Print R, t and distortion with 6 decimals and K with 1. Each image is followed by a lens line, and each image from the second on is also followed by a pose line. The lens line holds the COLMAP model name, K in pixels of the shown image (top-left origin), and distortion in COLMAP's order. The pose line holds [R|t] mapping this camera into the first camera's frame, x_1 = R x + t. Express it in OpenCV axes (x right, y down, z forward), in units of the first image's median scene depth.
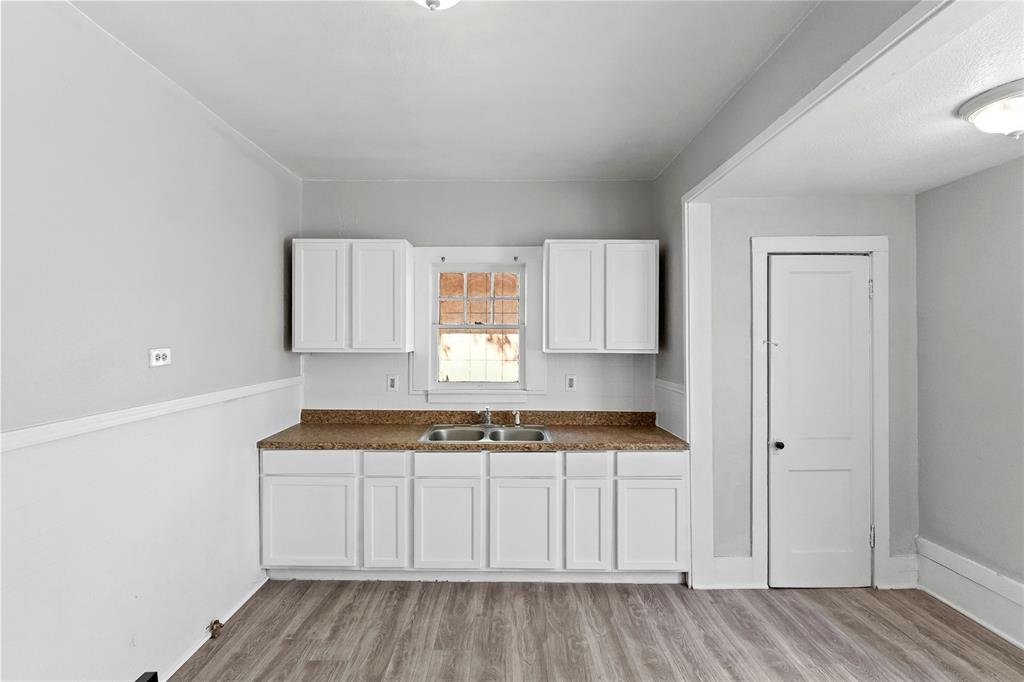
lens RADIAL K [[473.5, 0, 509.3], [0, 473.5, 335.8], [0, 0, 1]] dist [0.002378, 0.001113]
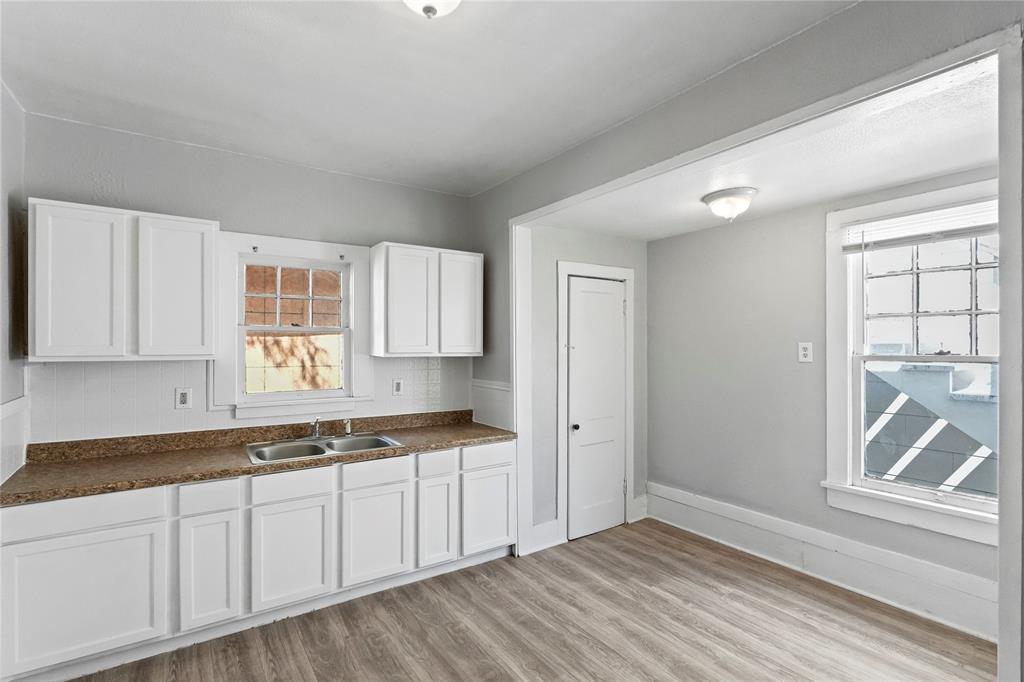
lens RADIAL K [[484.9, 0, 512.0], [0, 484.9, 341.0], [0, 0, 1]] dist [0.000873, 0.000658]
pose [[0.827477, 0.003272, 0.561490, -0.301219], [-0.005691, 0.999981, 0.002560, -0.001842], [-0.561470, -0.005314, 0.827480, 0.021667]]
